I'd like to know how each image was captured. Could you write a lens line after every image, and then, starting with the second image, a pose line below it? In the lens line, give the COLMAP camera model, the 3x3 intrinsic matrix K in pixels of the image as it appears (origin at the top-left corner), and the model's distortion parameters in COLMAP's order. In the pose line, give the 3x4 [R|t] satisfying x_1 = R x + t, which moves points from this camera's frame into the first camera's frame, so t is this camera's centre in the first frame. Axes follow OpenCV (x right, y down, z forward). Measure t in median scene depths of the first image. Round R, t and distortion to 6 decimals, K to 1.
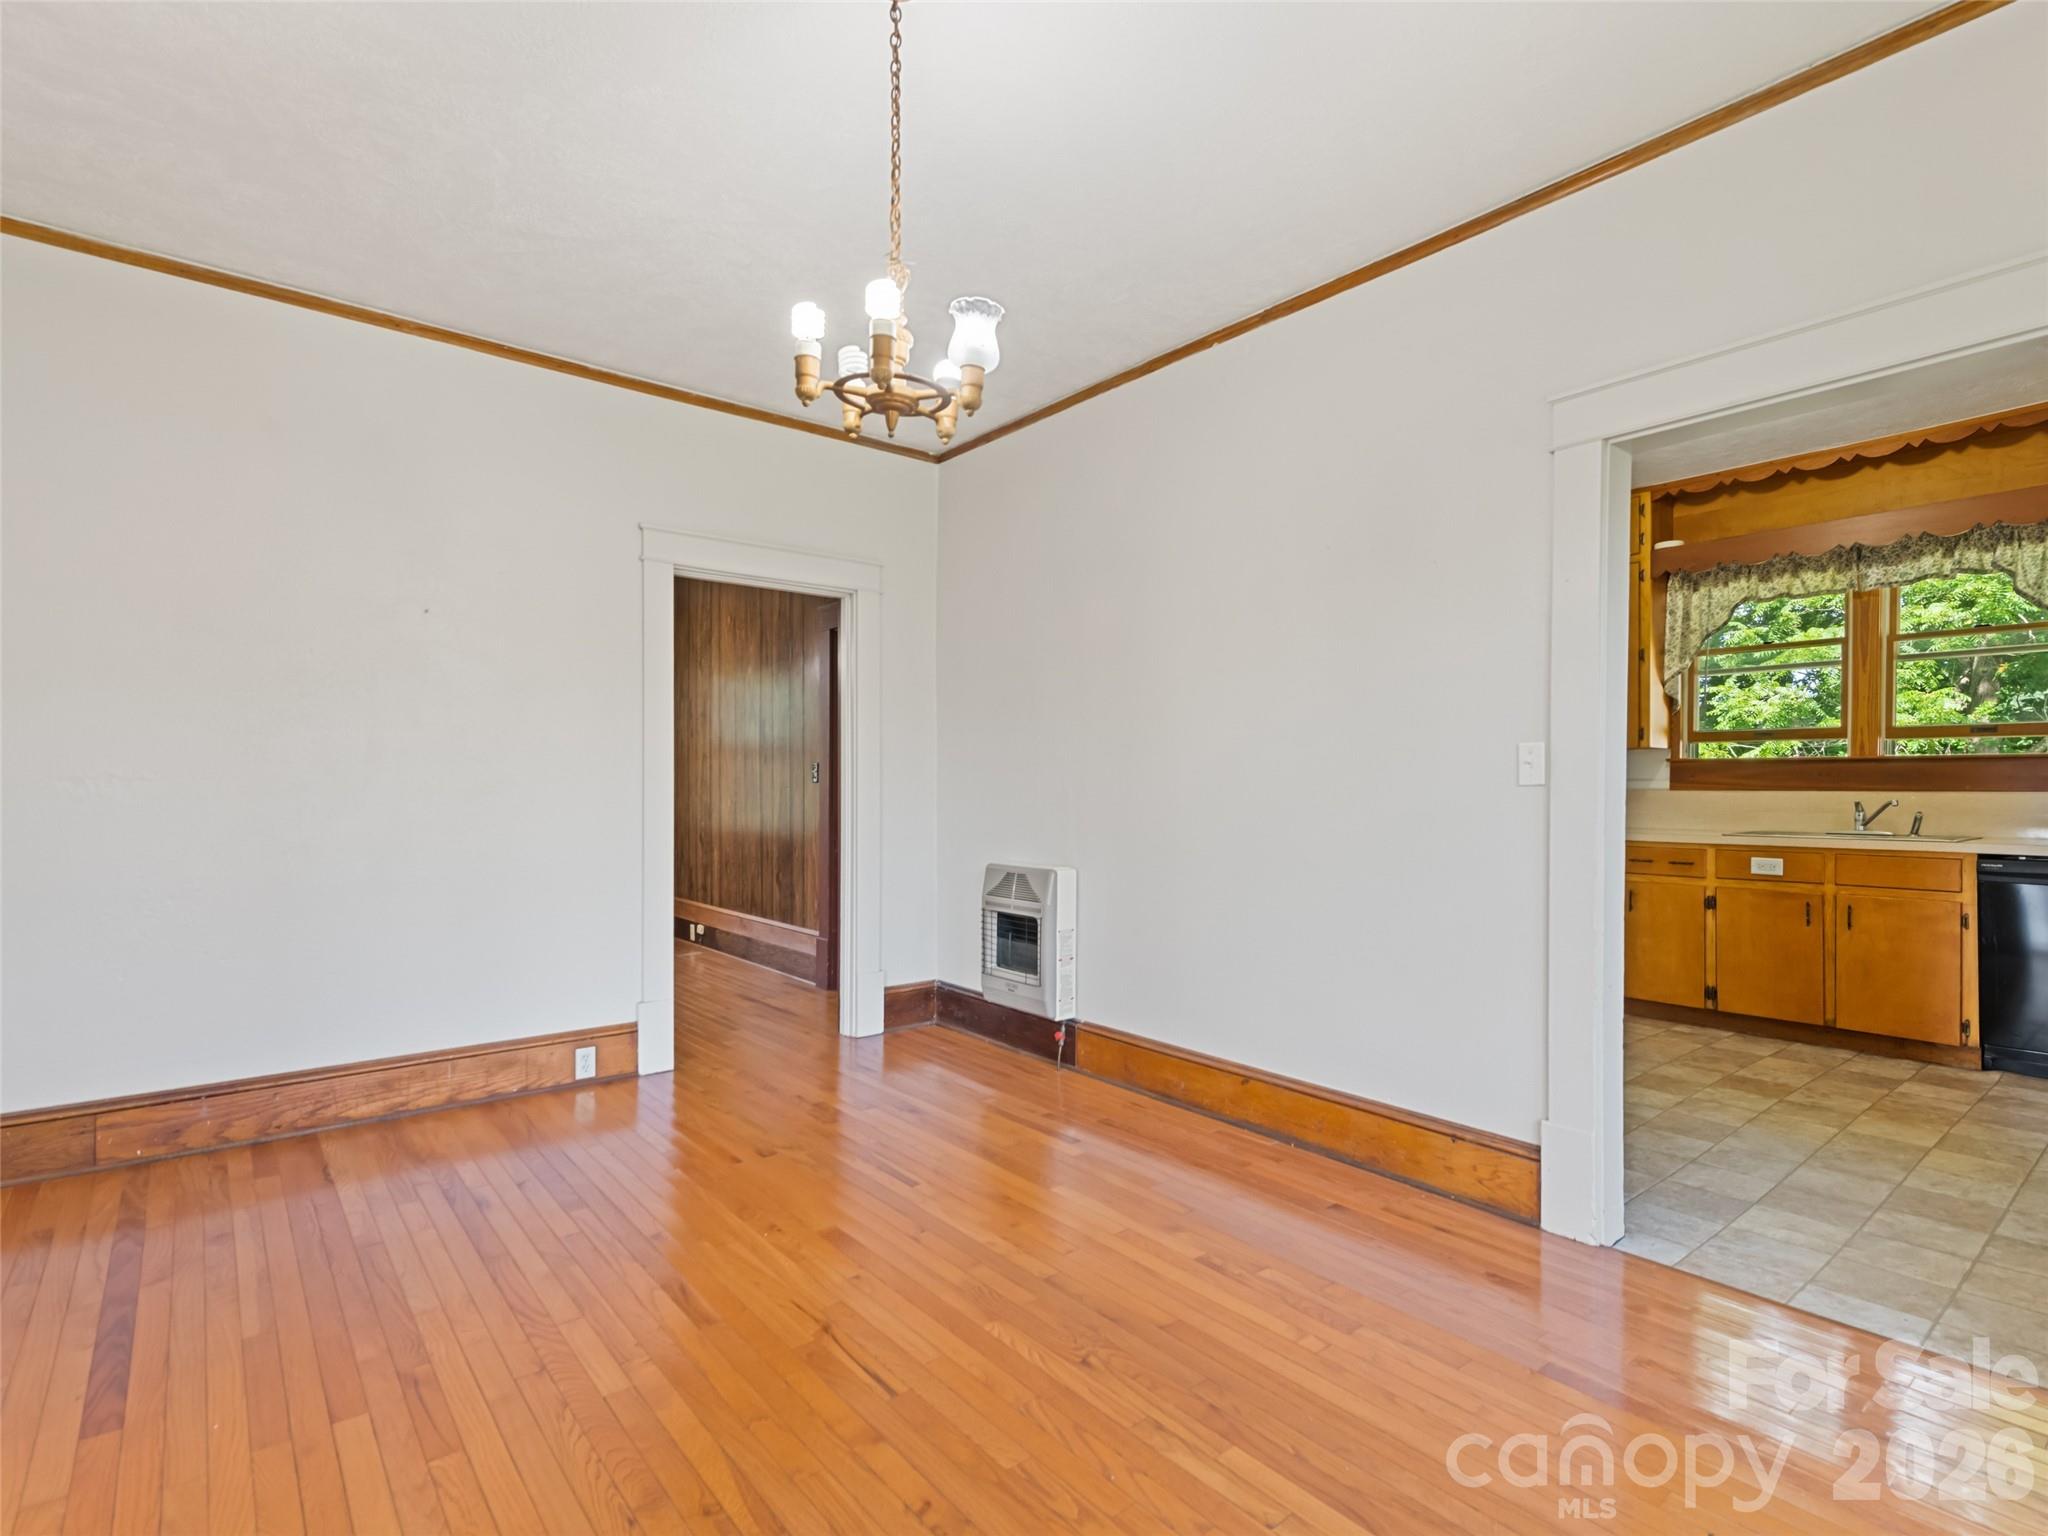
lens RADIAL K [[1019.0, 0, 1005.2], [0, 1019.0, 796.2], [0, 0, 1]] dist [0.002307, -0.001265]
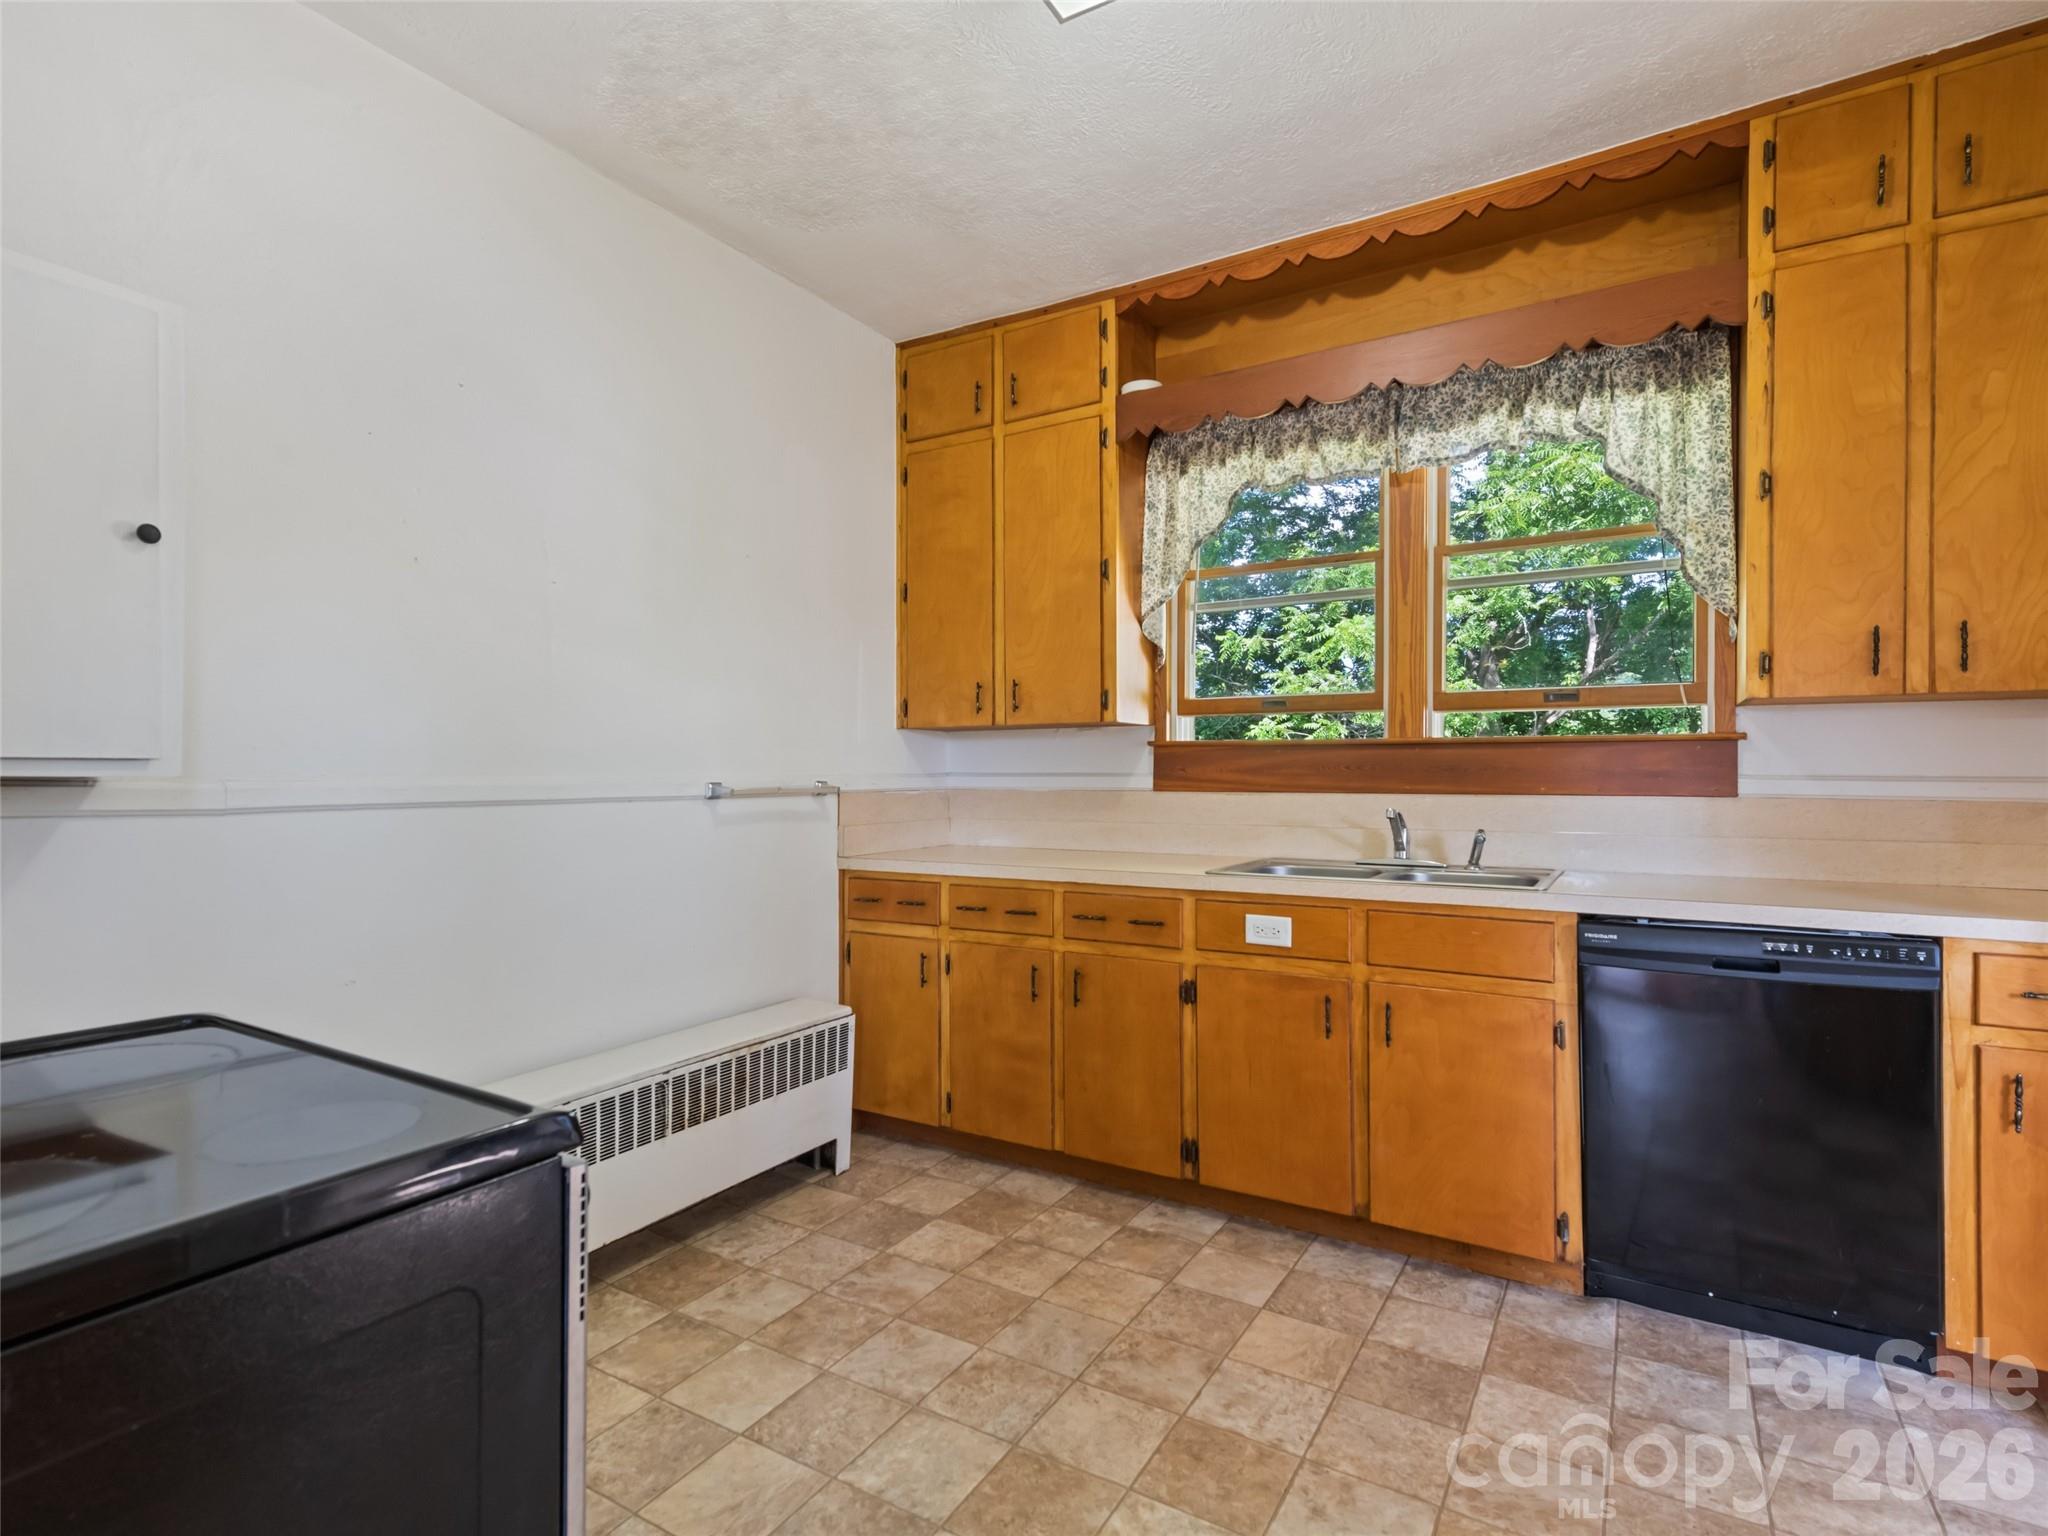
lens RADIAL K [[1036.3, 0, 1021.9], [0, 1036.3, 776.6], [0, 0, 1]] dist [0.018026, -0.001877]
pose [[0.938605, -0.002704, 0.344983, 0.415494], [0.004824, 0.999974, -0.005289, -0.014169], [-0.344960, 0.006629, 0.938594, 0.500157]]
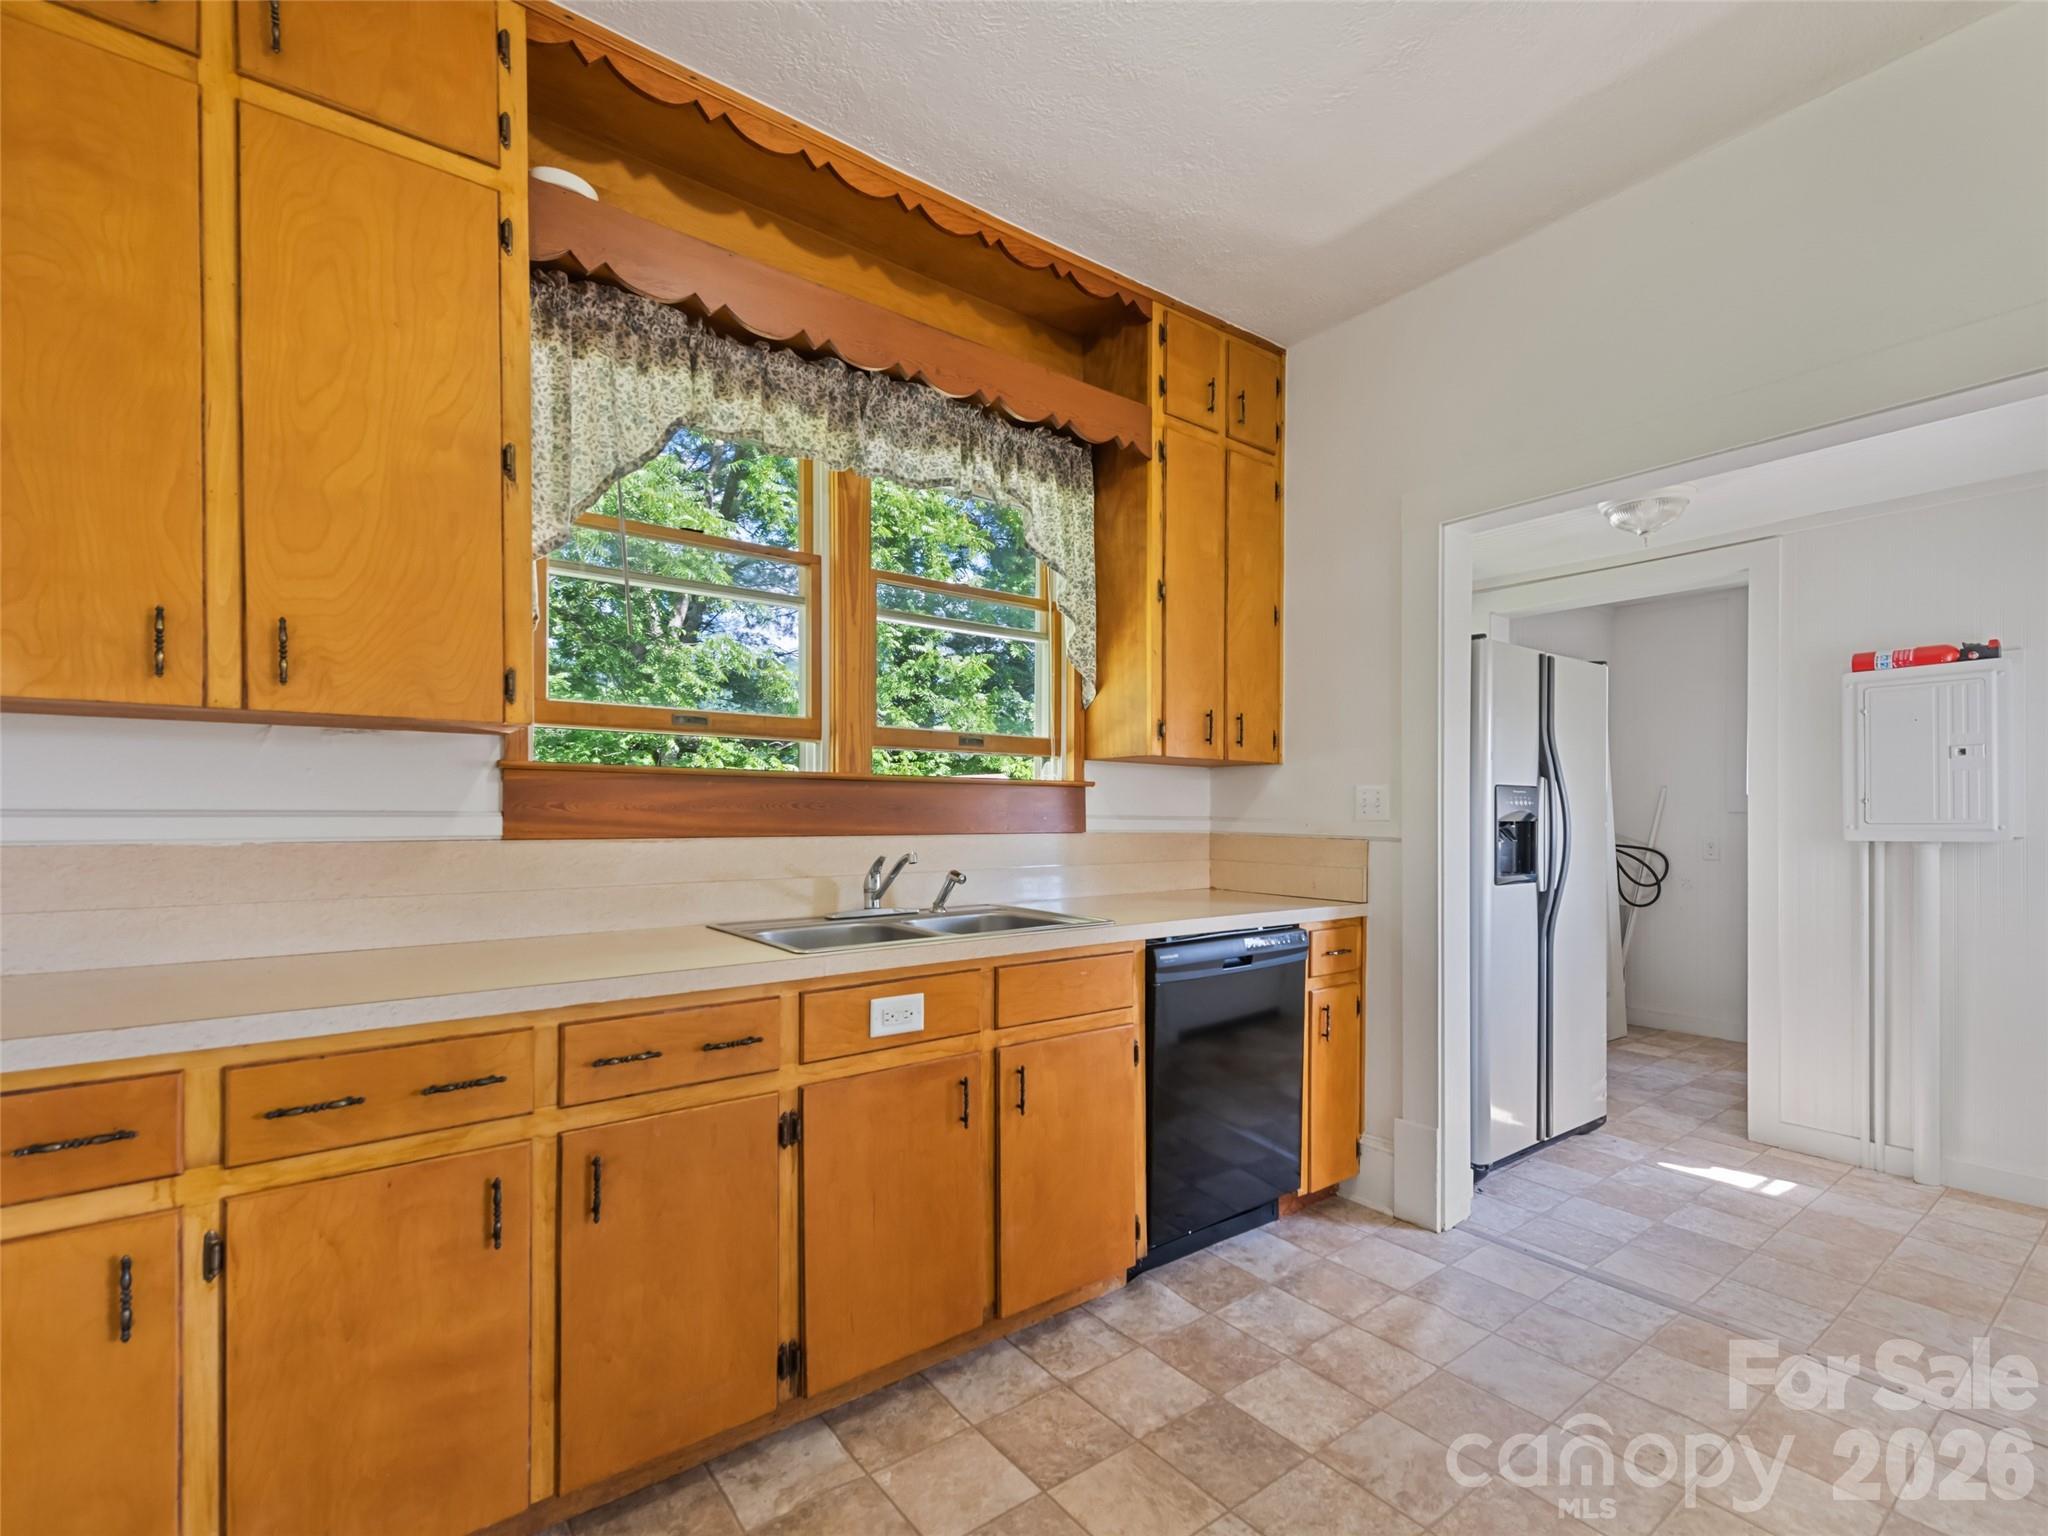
lens RADIAL K [[929.5, 0, 1048.2], [0, 929.5, 818.6], [0, 0, 1]] dist [0.012777, -0.002814]
pose [[0.012268, -0.004740, 0.999914, 0.343999], [0.007438, 0.999962, 0.004649, -0.016978], [-0.999897, 0.007380, 0.012302, 0.920580]]
